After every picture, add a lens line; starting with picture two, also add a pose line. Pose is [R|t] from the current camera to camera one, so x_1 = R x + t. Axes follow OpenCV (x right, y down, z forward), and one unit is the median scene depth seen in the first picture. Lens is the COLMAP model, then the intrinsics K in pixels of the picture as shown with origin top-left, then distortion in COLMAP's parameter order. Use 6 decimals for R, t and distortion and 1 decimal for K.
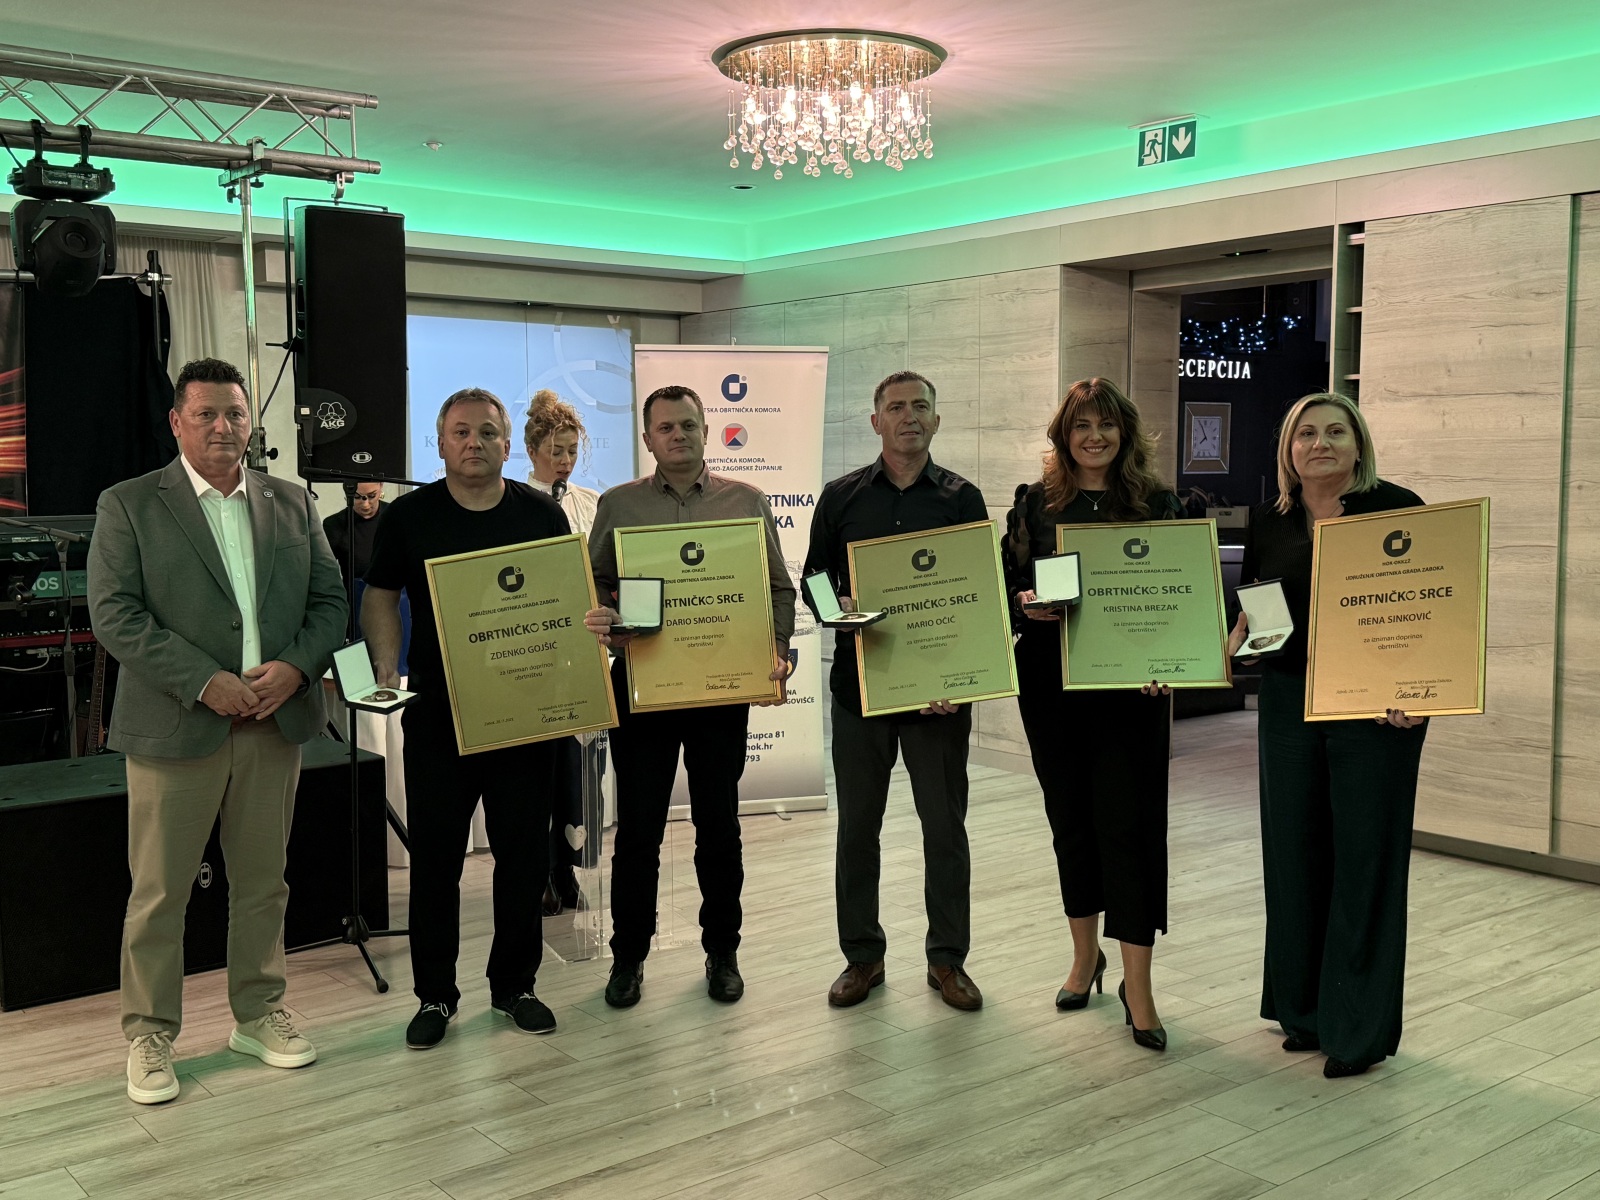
lens RADIAL K [[1608.4, 0, 794.7], [0, 1608.4, 608.4], [0, 0, 1]] dist [0.089287, 0.000000]
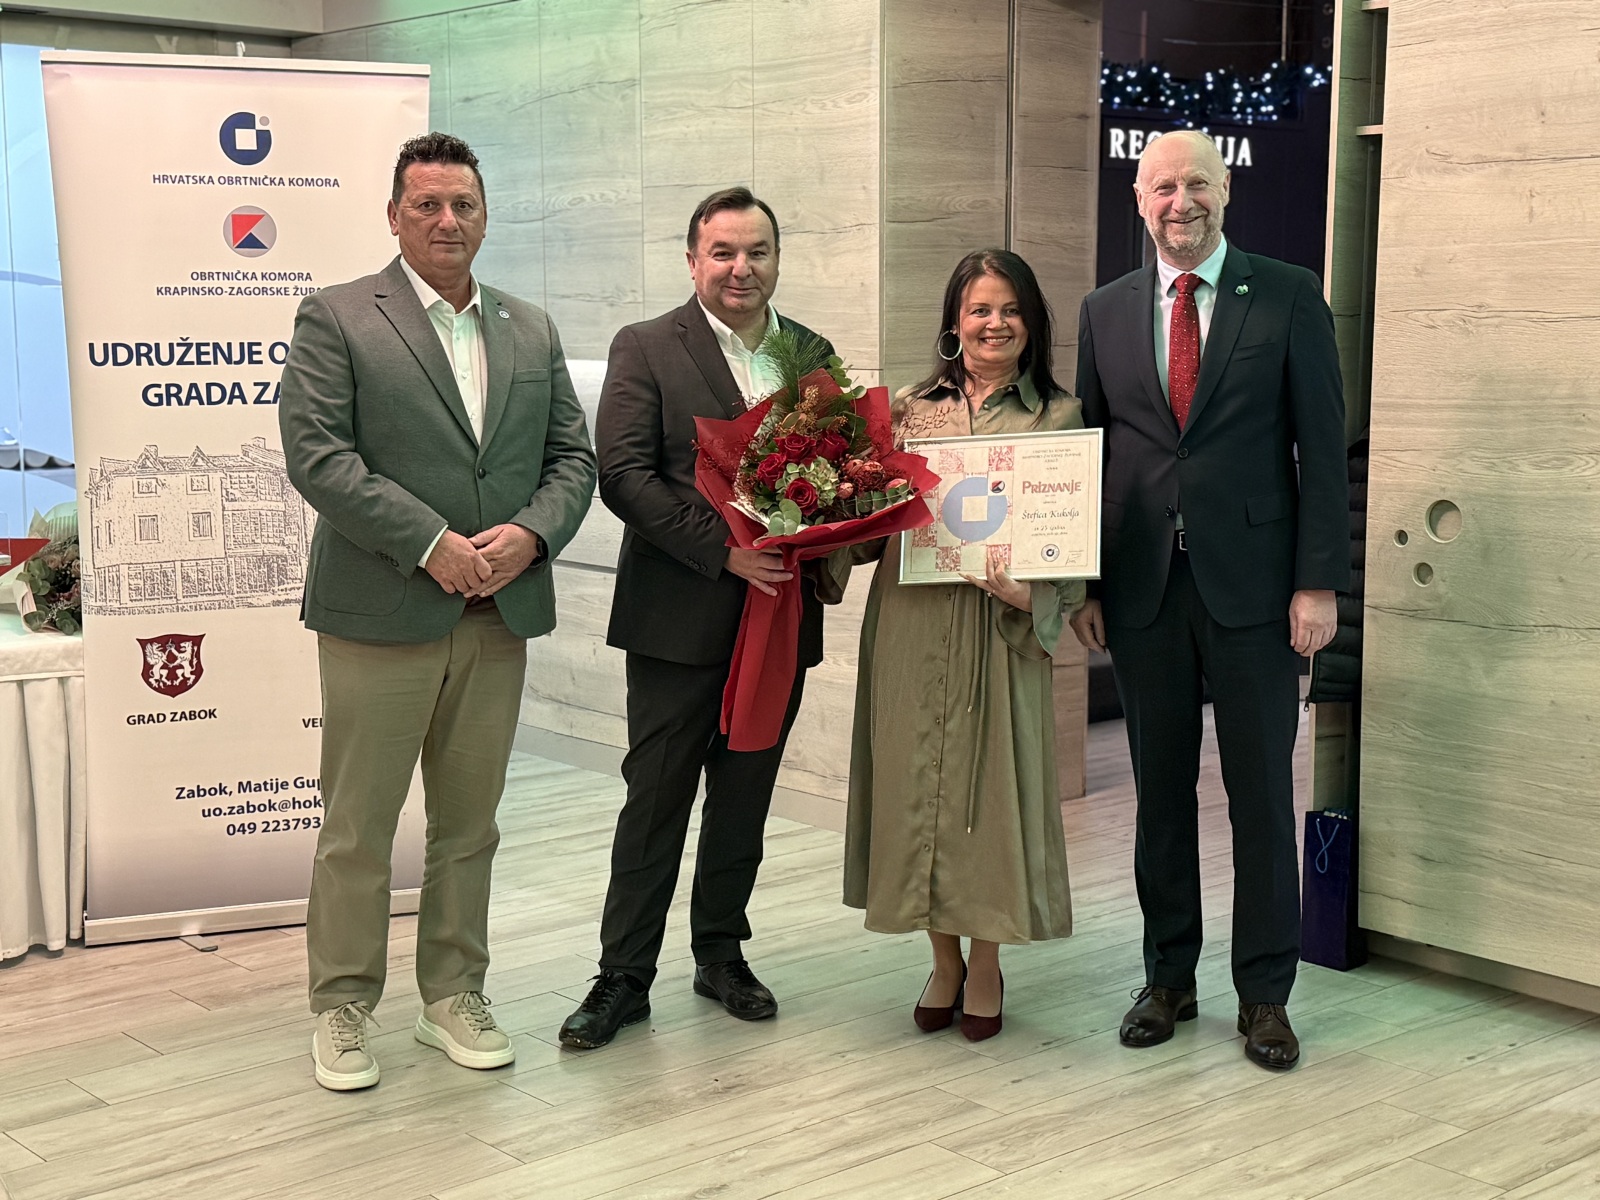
lens RADIAL K [[2185.0, 0, 811.3], [0, 2185.0, 600.5], [0, 0, 1]] dist [0.099453, 0.000000]
pose [[0.998682, -0.002038, 0.051276, 0.110825], [-0.000055, 0.999168, 0.040793, -0.013890], [-0.051316, -0.040742, 0.997851, 0.251806]]
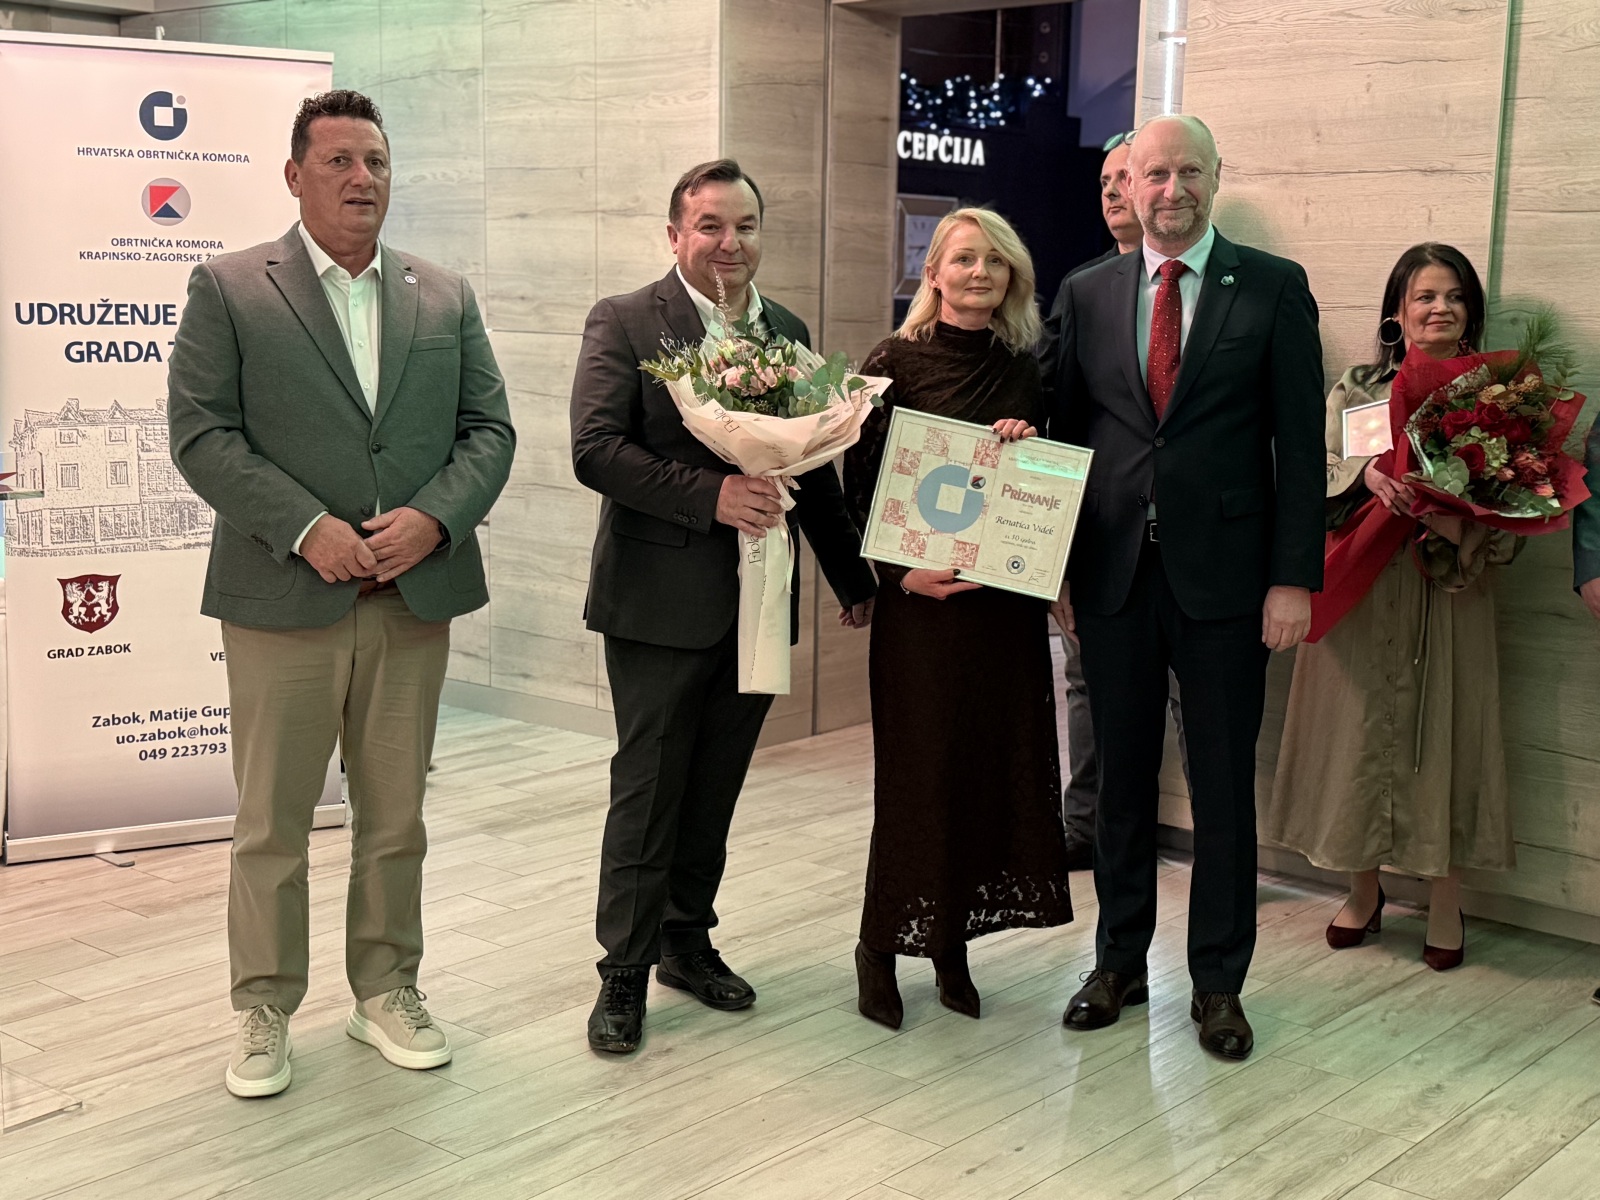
lens RADIAL K [[2022.0, 0, 796.5], [0, 2022.0, 596.3], [0, 0, 1]] dist [0.101404, 0.000000]
pose [[0.979783, -0.005710, 0.199981, 0.036193], [-0.006654, 0.998110, 0.061099, -0.011514], [-0.199951, -0.061194, 0.977893, 0.223861]]
